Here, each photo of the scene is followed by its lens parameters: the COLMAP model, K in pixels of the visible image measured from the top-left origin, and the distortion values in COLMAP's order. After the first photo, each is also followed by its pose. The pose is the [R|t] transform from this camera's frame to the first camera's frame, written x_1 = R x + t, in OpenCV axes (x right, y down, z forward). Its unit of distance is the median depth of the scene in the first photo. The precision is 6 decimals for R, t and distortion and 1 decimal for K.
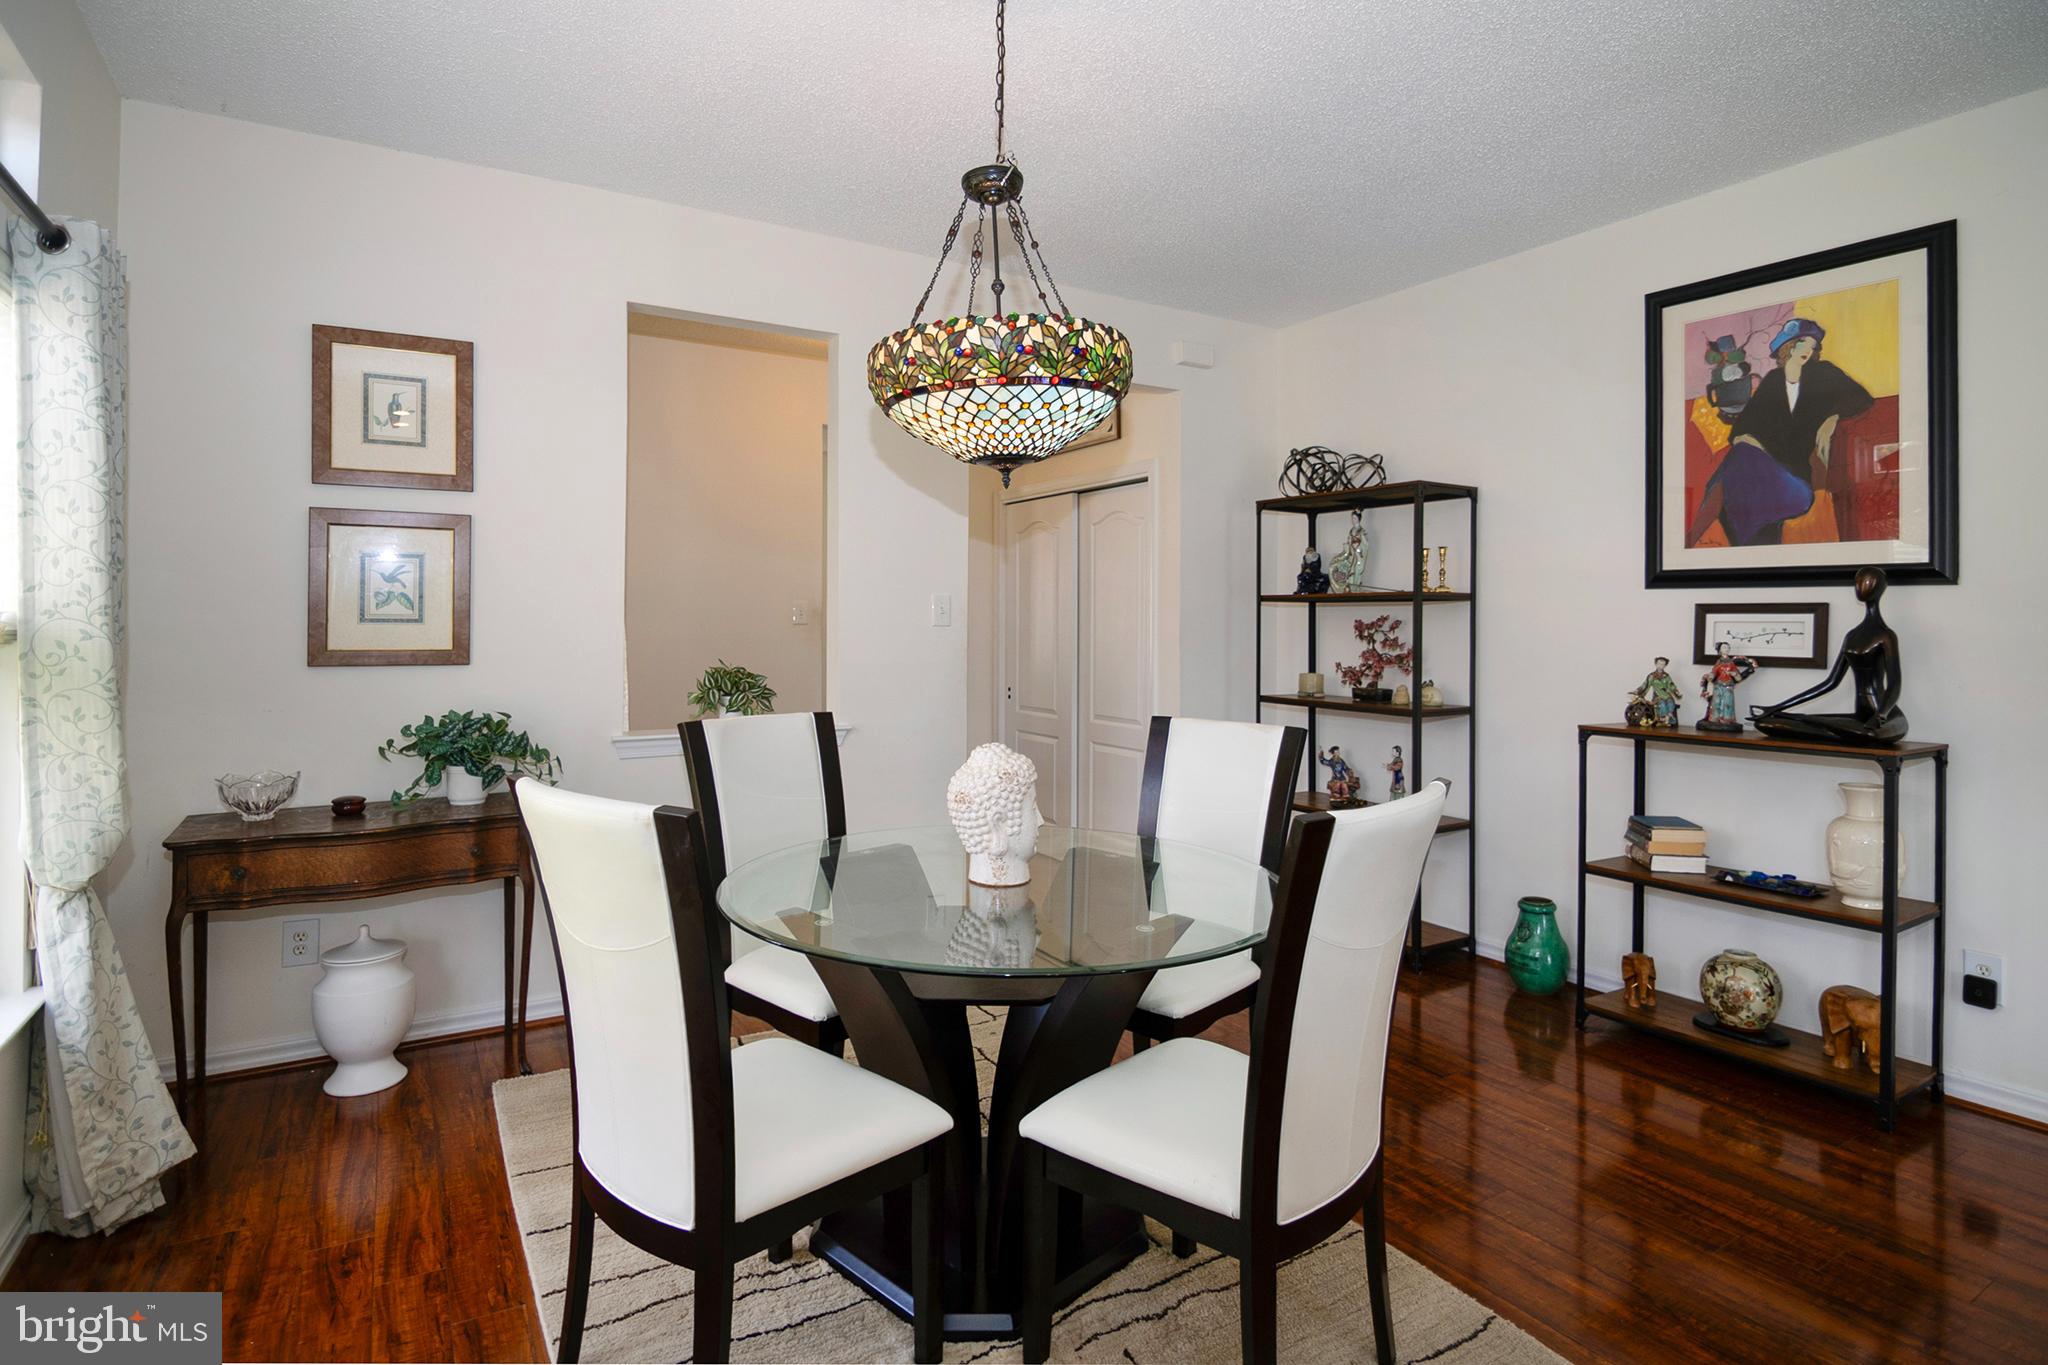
lens RADIAL K [[1065.8, 0, 1016.3], [0, 1065.8, 613.4], [0, 0, 1]] dist [-0.003662, -0.001964]
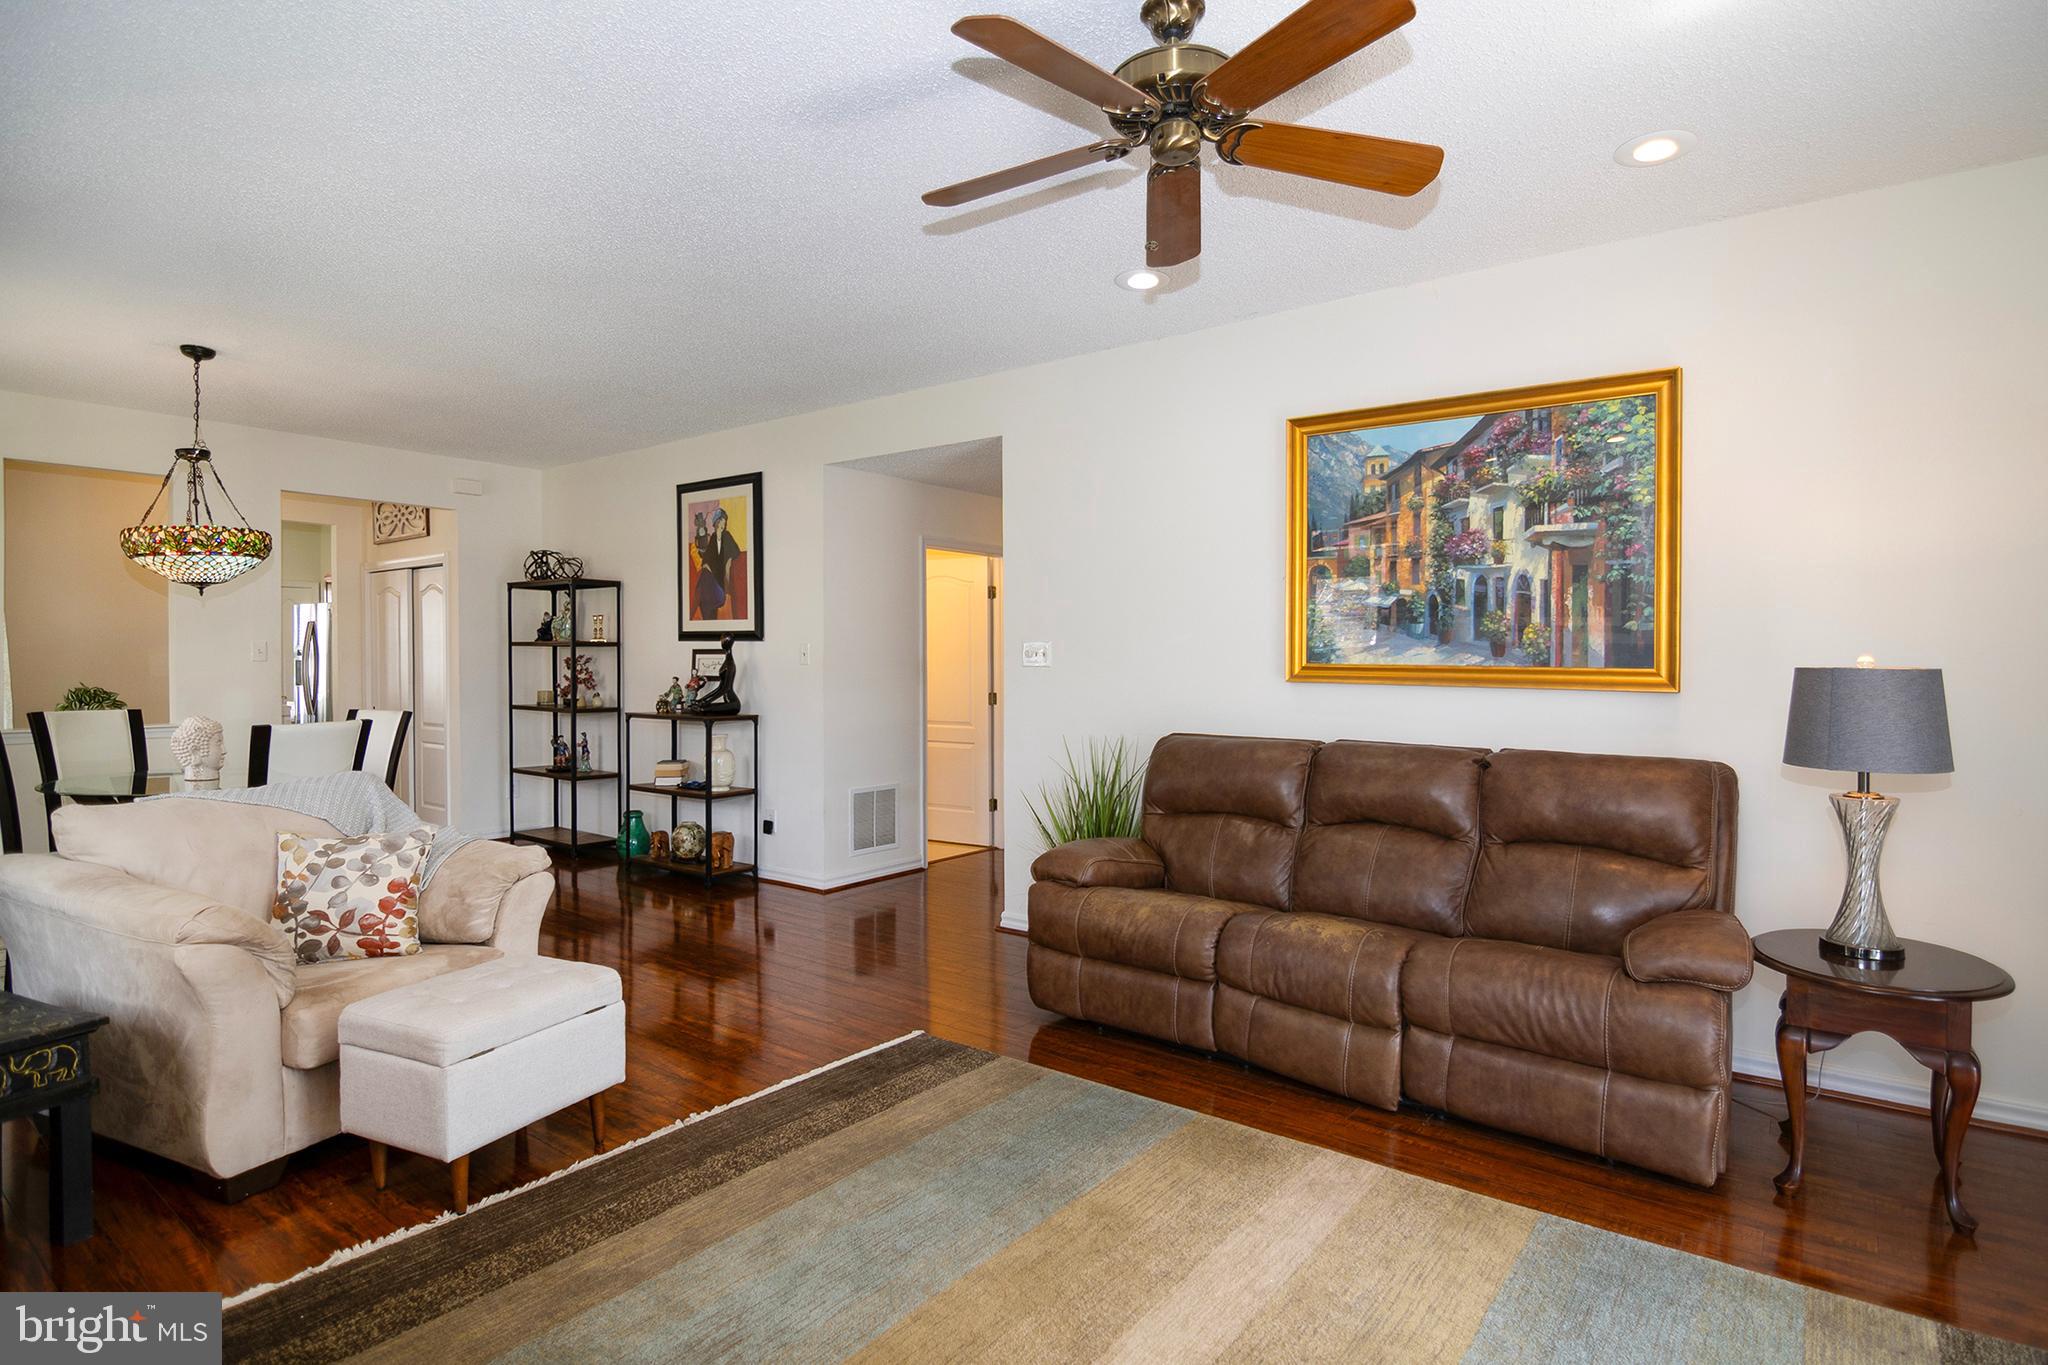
lens RADIAL K [[1062.3, 0, 983.3], [0, 1062.3, 663.1], [0, 0, 1]] dist [-0.005860, -0.001571]
pose [[0.940105, -0.001231, 0.340884, 0.504096], [-0.002527, 0.999941, 0.010581, -0.006000], [-0.340876, -0.010809, 0.940046, -1.044052]]
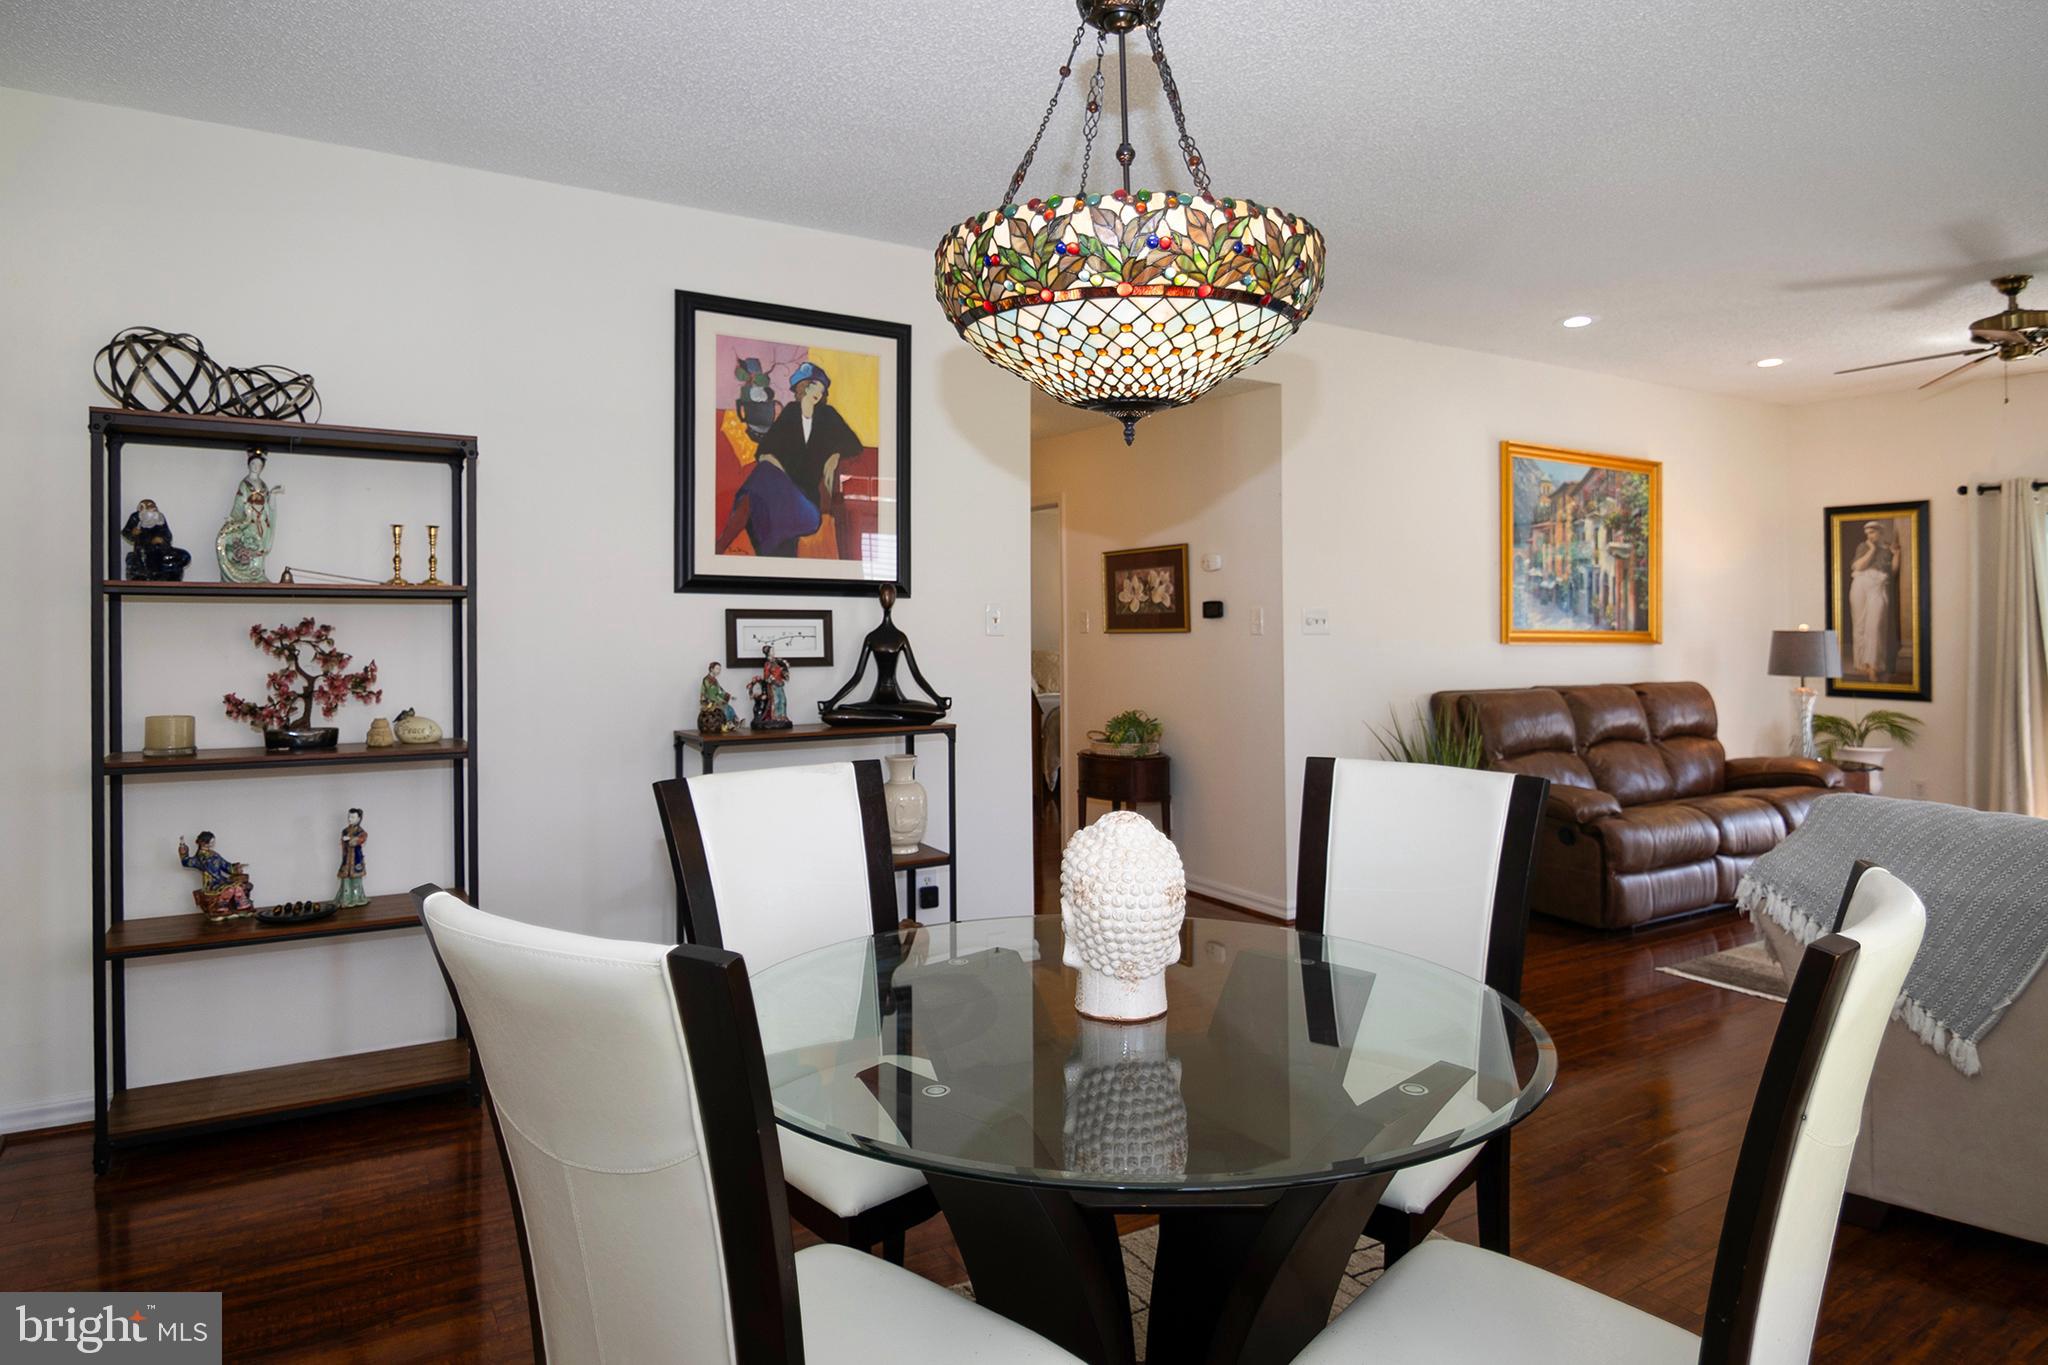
lens RADIAL K [[1183.7, 0, 1025.2], [0, 1183.7, 597.9], [0, 0, 1]] dist [-0.009064, -0.010186]
pose [[0.002857, 0.023421, 0.999722, -0.526993], [-0.006339, 0.999706, -0.023402, 0.005562], [-0.999976, -0.006270, 0.003004, 0.742937]]
